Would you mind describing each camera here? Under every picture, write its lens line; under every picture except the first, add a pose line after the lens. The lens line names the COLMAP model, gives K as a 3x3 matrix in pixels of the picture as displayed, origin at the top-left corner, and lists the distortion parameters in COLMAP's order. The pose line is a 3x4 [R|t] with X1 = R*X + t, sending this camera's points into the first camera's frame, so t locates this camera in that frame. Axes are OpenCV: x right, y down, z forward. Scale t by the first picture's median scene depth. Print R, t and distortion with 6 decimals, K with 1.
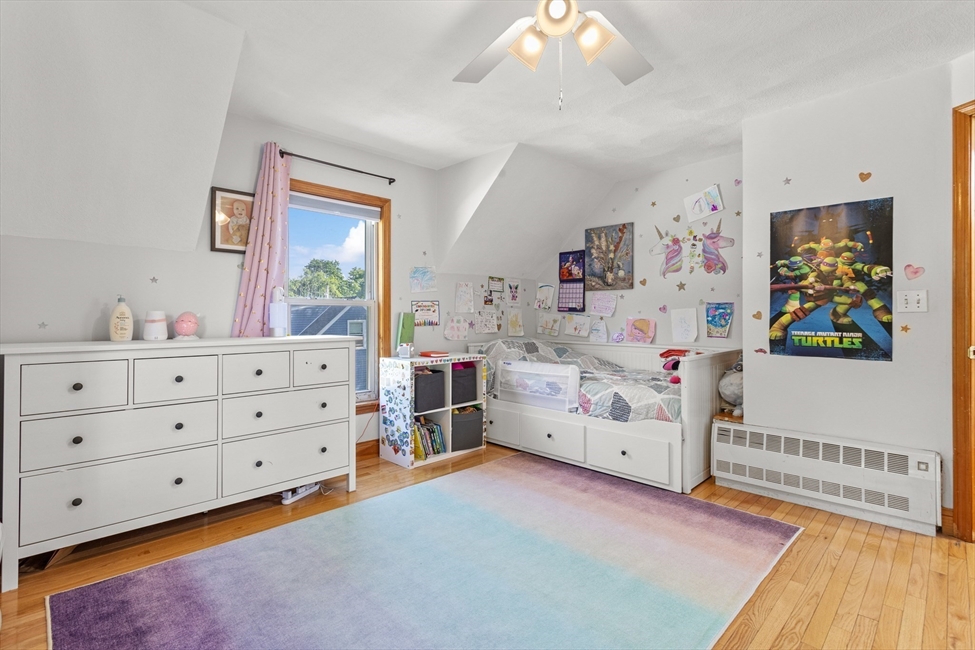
lens RADIAL K [[460.9, 0, 501.2], [0, 460.9, 312.3], [0, 0, 1]] dist [-0.000167, 0.000940]
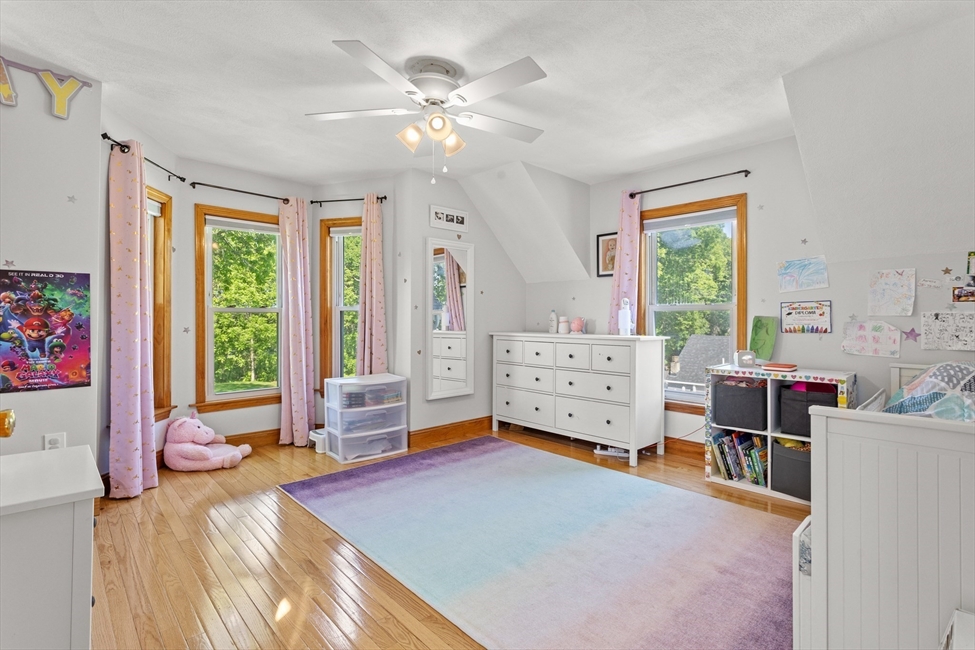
lens RADIAL K [[460.9, 0, 489.7], [0, 460.9, 319.0], [0, 0, 1]] dist [-0.000167, 0.000940]
pose [[-0.026735, 0.003781, -0.999635, 0.781129], [0.007829, 0.999963, 0.003572, -0.001908], [0.999612, -0.007730, -0.026763, 0.582509]]
